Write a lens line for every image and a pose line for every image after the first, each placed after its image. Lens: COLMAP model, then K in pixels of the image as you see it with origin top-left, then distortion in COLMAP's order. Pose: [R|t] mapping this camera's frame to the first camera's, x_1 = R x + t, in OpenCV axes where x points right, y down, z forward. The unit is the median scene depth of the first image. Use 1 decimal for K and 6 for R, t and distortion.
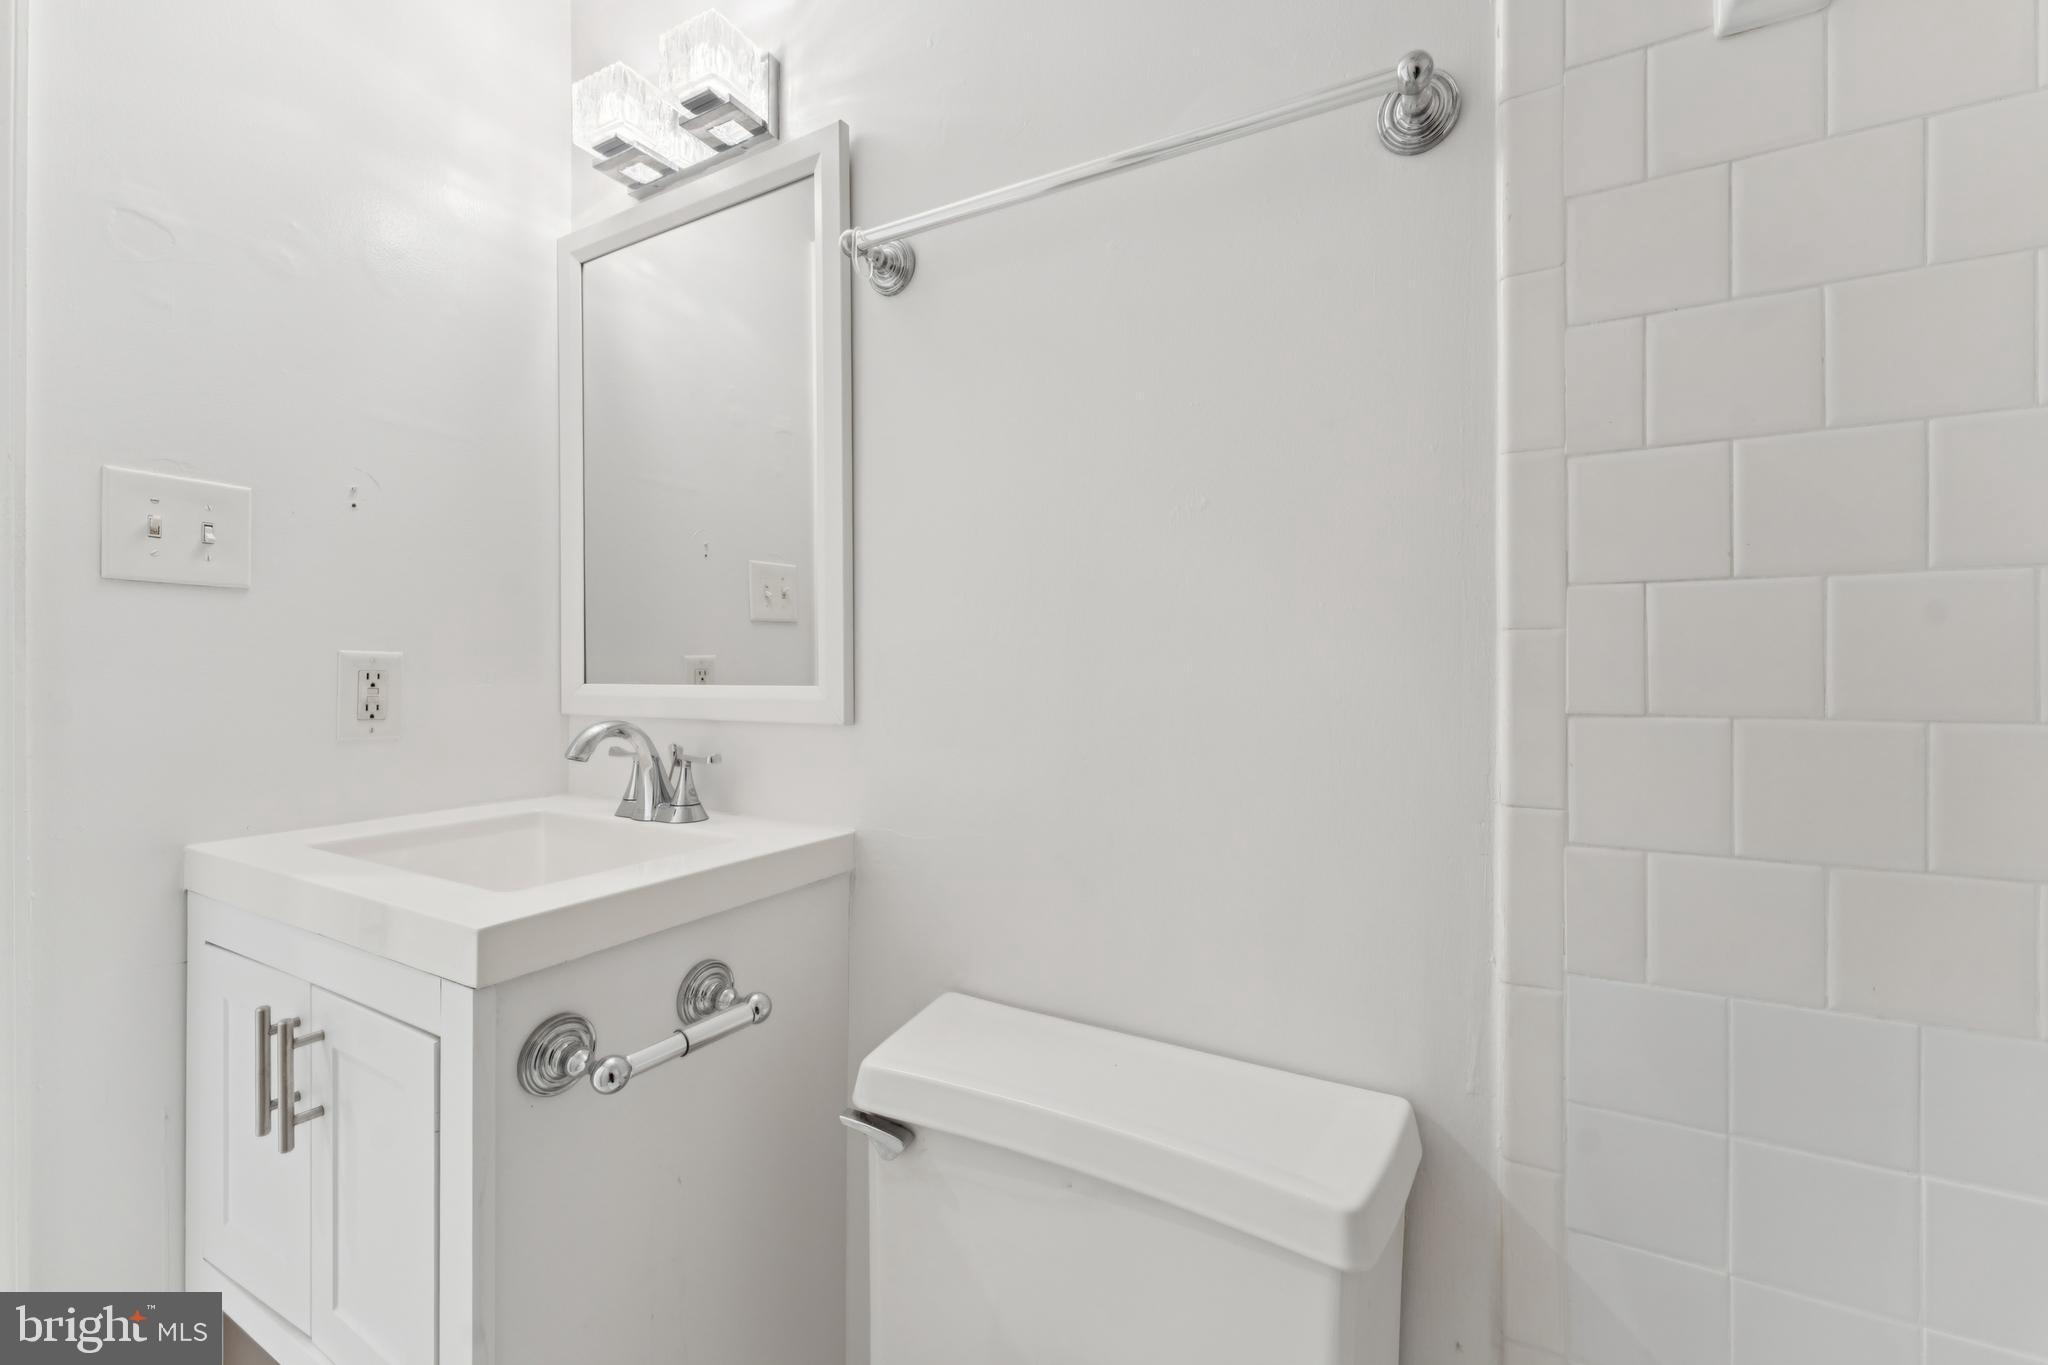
lens RADIAL K [[822.0, 0, 1031.7], [0, 822.0, 687.8], [0, 0, 1]] dist [0.001872, -0.000056]
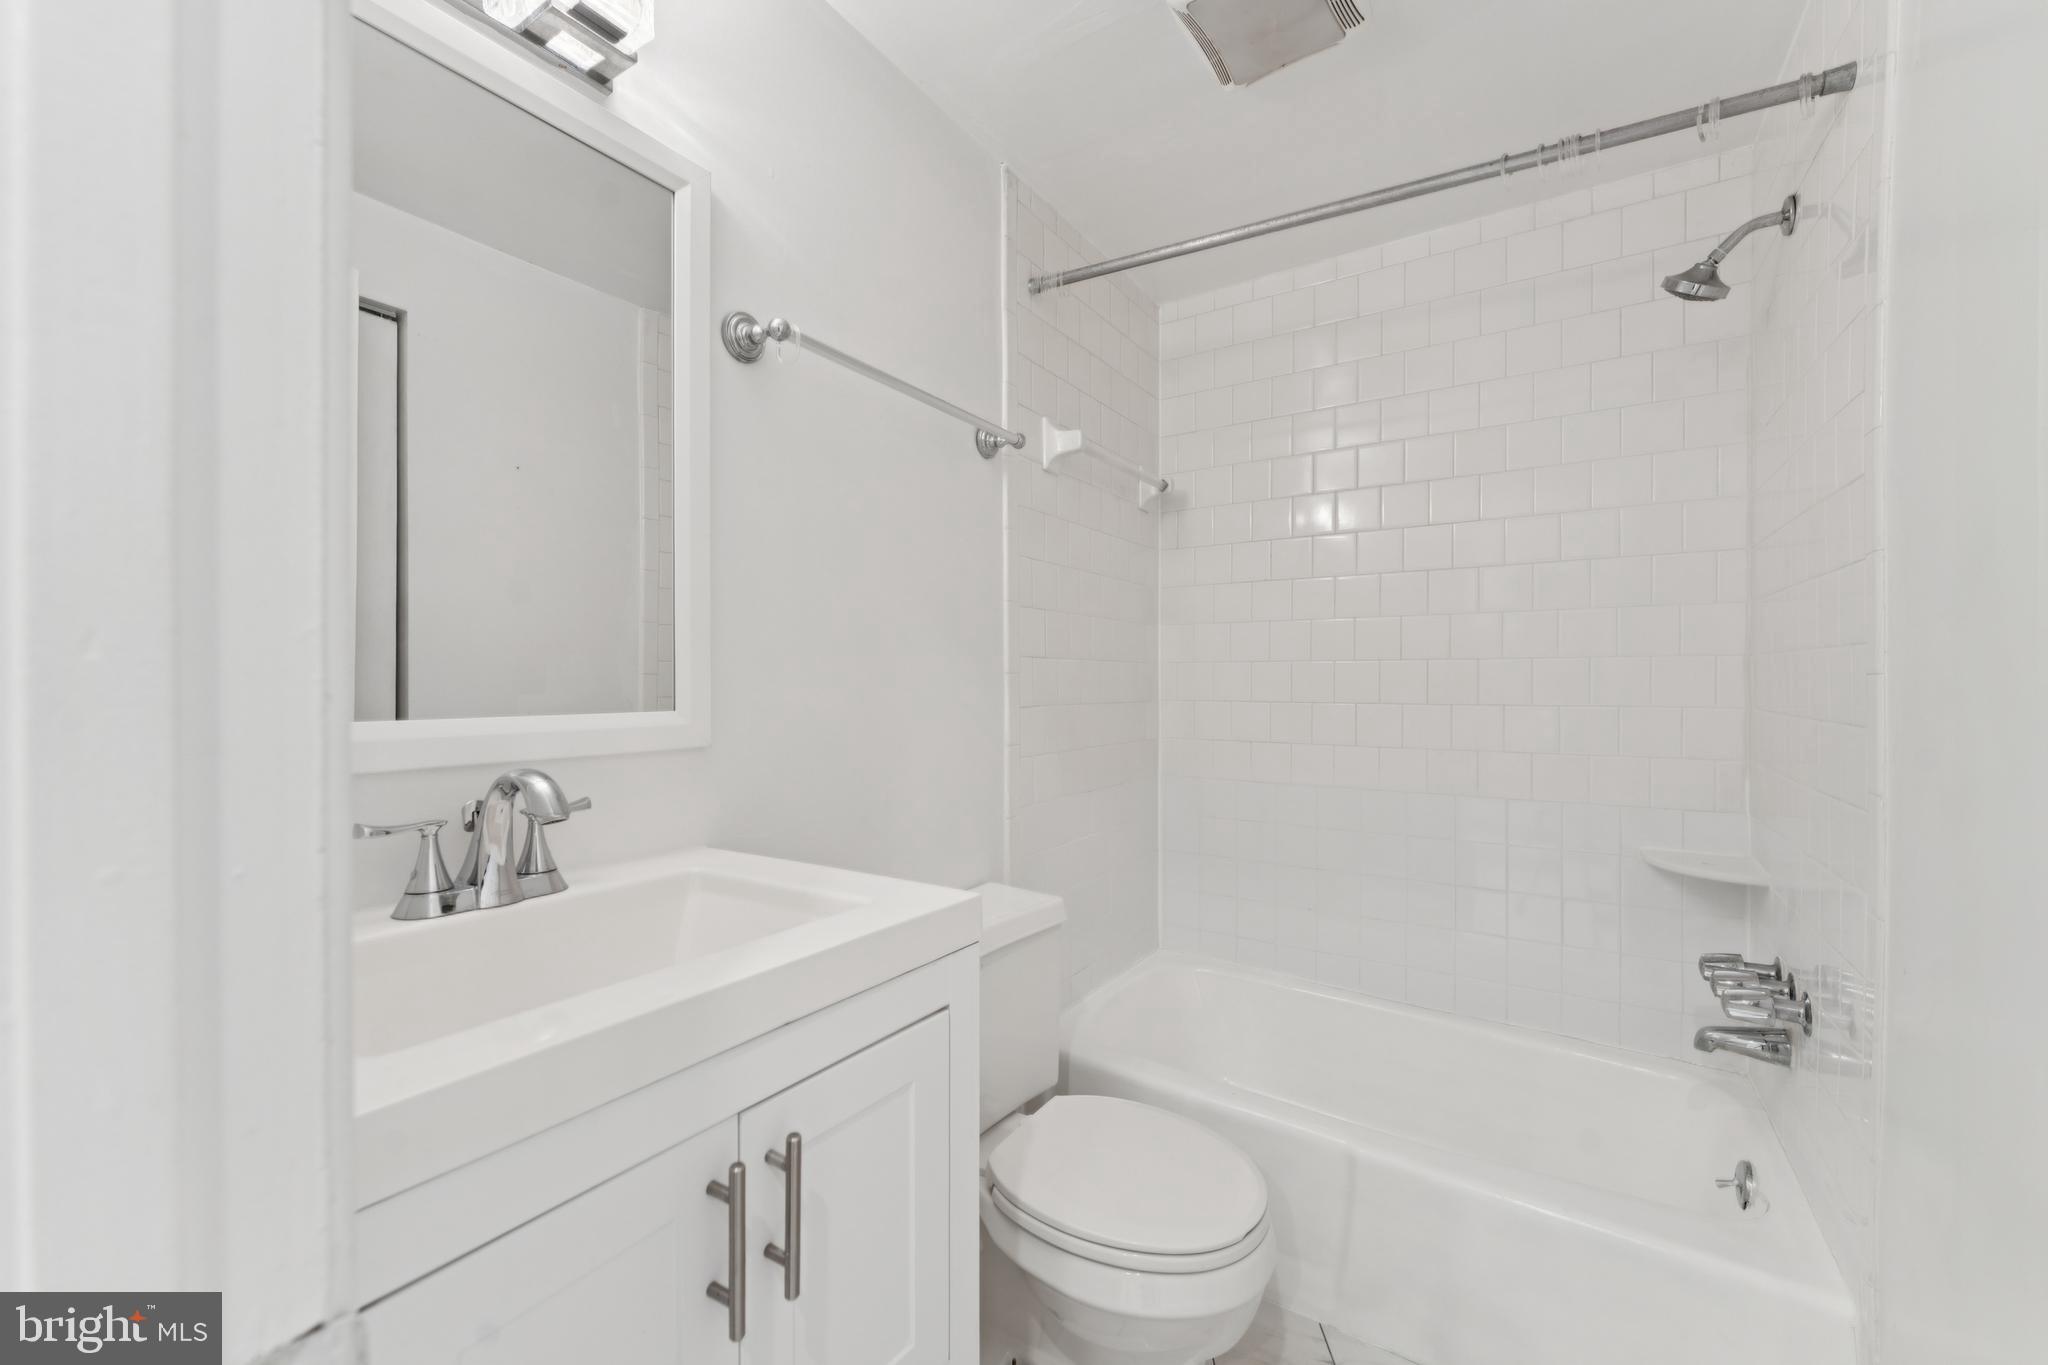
lens RADIAL K [[825.2, 0, 1024.9], [0, 825.2, 706.7], [0, 0, 1]] dist [-0.000131, -0.000324]
pose [[0.033572, -0.017773, 0.999278, -1.359561], [0.038624, 0.999118, 0.016473, -0.007470], [-0.998690, 0.038043, 0.034229, 0.640826]]
